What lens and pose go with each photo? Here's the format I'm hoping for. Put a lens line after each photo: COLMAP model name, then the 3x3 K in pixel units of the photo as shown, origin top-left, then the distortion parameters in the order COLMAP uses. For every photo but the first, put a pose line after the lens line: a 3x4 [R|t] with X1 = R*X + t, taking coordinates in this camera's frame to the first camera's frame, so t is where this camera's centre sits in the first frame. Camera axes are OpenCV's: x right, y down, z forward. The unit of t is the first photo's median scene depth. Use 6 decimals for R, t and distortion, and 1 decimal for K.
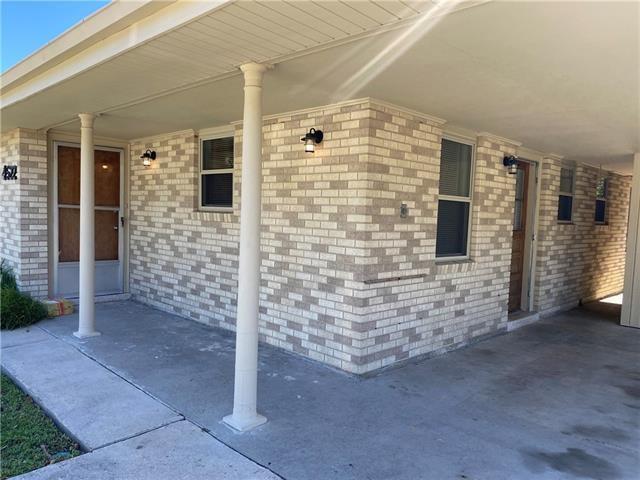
lens RADIAL K [[483.3, 0, 319.7], [0, 483.3, 241.4], [0, 0, 1]] dist [0.039027, -0.054499]
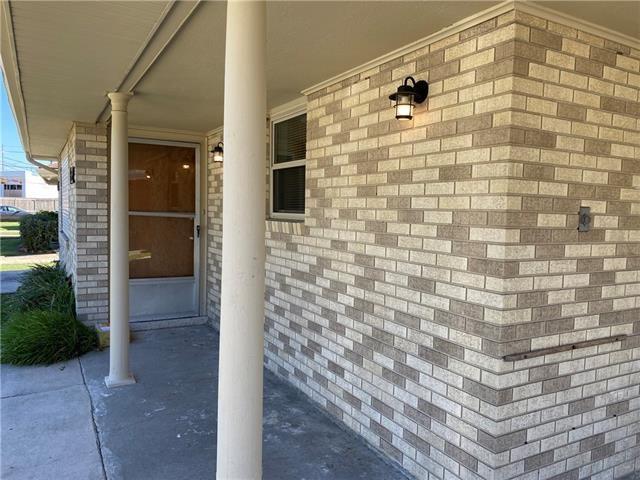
lens RADIAL K [[483.3, 0, 321.6], [0, 483.3, 238.7], [0, 0, 1]] dist [0.039027, -0.054499]
pose [[0.961760, 0.006219, -0.273824, 0.039748], [-0.009123, 0.999915, -0.009335, -0.031222], [0.273743, 0.011476, 0.961735, 0.375423]]
